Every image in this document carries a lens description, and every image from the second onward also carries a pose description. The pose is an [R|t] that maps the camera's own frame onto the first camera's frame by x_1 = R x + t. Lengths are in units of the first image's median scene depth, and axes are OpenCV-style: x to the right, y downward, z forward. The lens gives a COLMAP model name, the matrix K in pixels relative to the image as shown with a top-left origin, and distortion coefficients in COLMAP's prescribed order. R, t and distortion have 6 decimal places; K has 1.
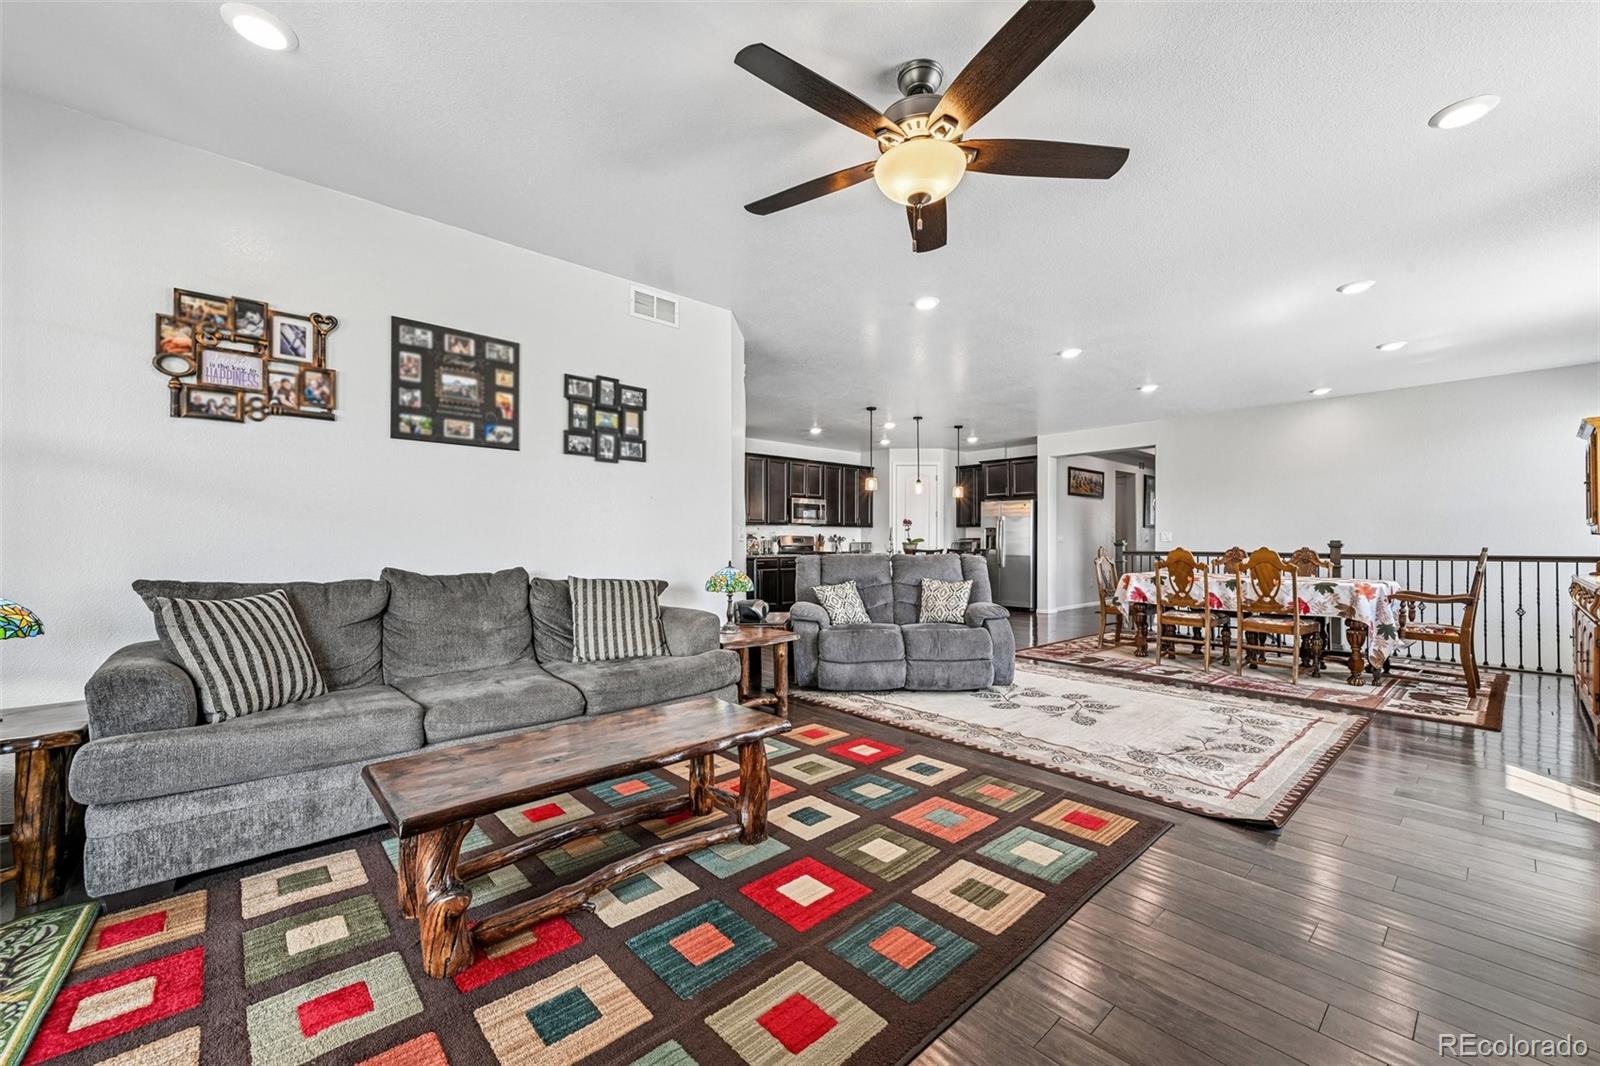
lens RADIAL K [[629.2, 0, 806.6], [0, 629.2, 544.6], [0, 0, 1]] dist [0.003380, 0.000834]
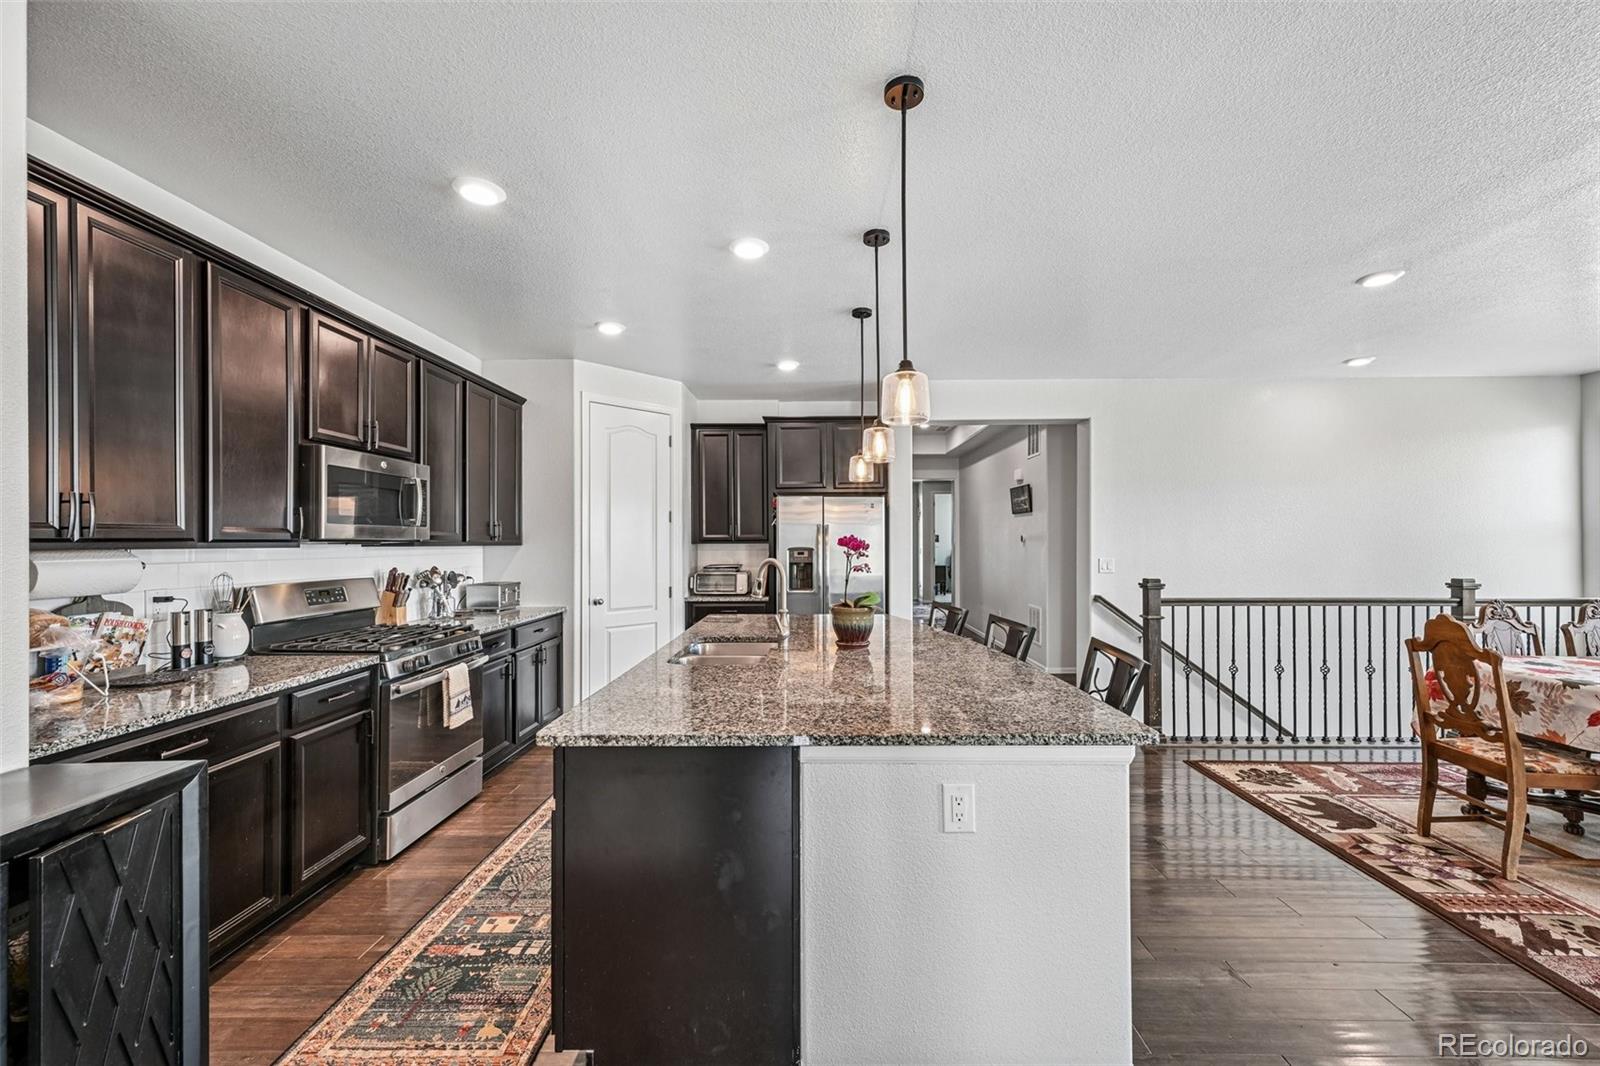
lens RADIAL K [[629.2, 0, 806.6], [0, 629.2, 544.6], [0, 0, 1]] dist [0.003380, 0.000834]
pose [[0.678806, -0.007016, 0.734284, -0.189806], [0.007360, 0.999969, 0.002751, -0.073707], [-0.734281, 0.003537, 0.678837, 1.577320]]
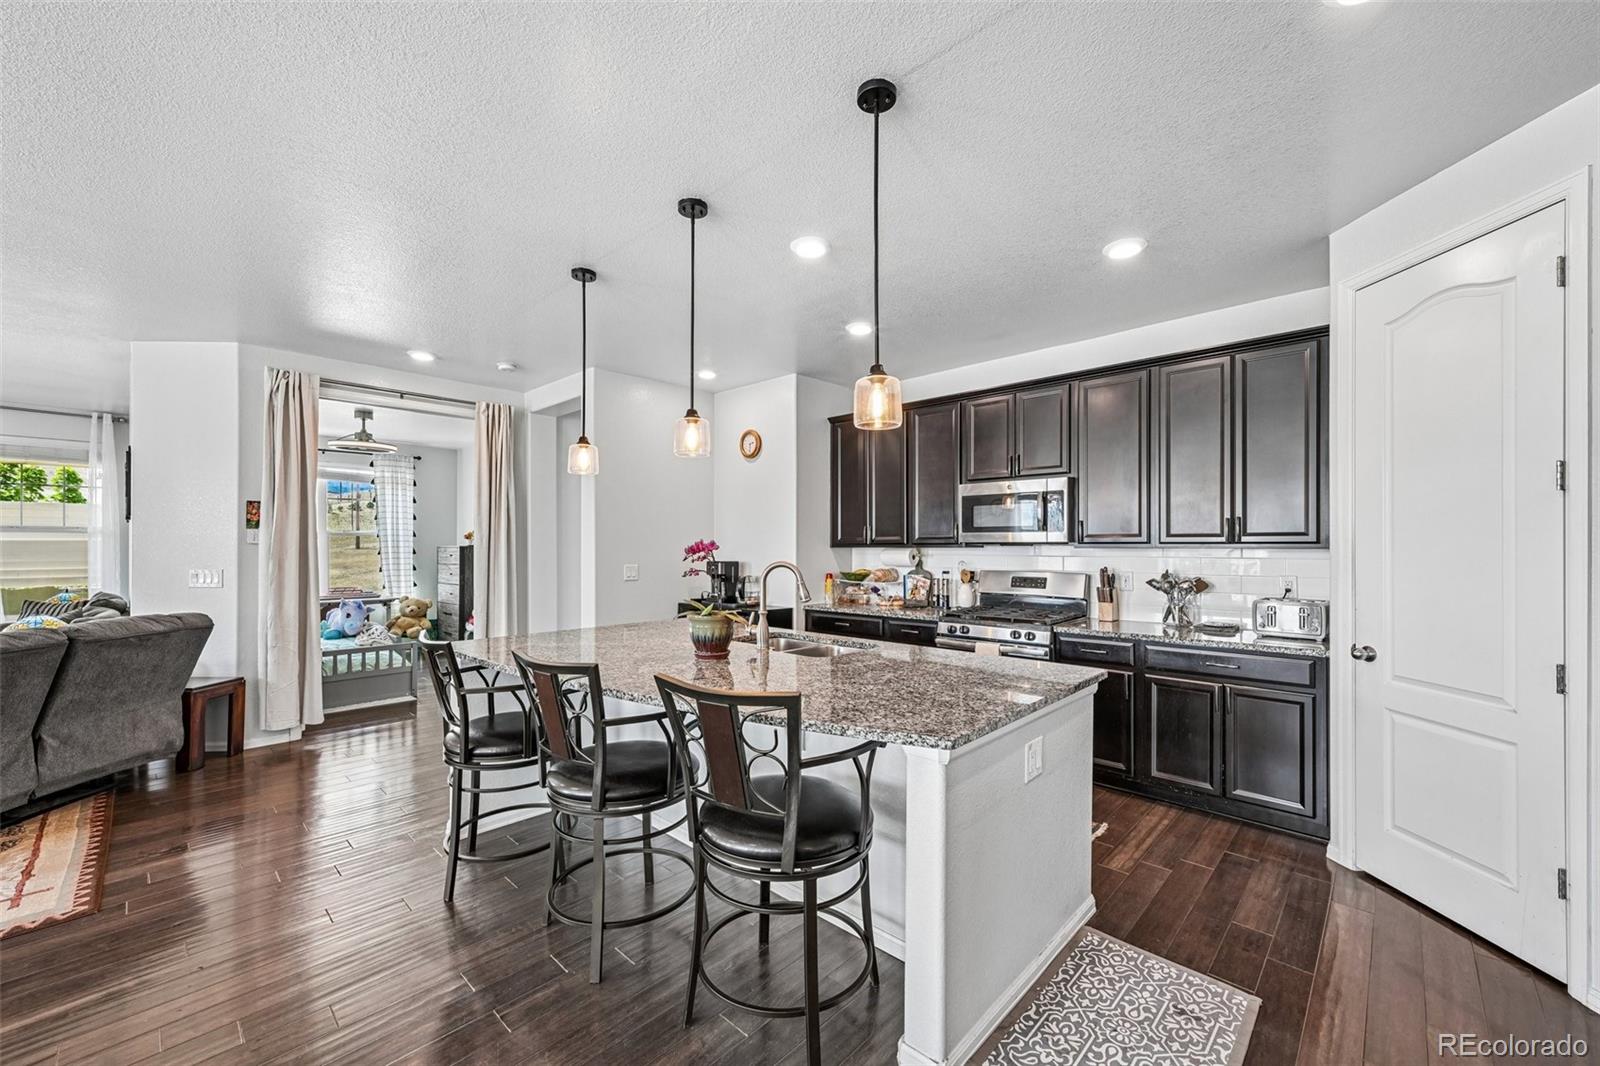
lens RADIAL K [[629.2, 0, 806.6], [0, 629.2, 544.6], [0, 0, 1]] dist [0.003380, 0.000834]
pose [[0.087341, -0.002565, -0.996175, 0.953783], [-0.002409, 0.999993, -0.002786, -0.074082], [0.996176, 0.002644, 0.087335, 2.026910]]
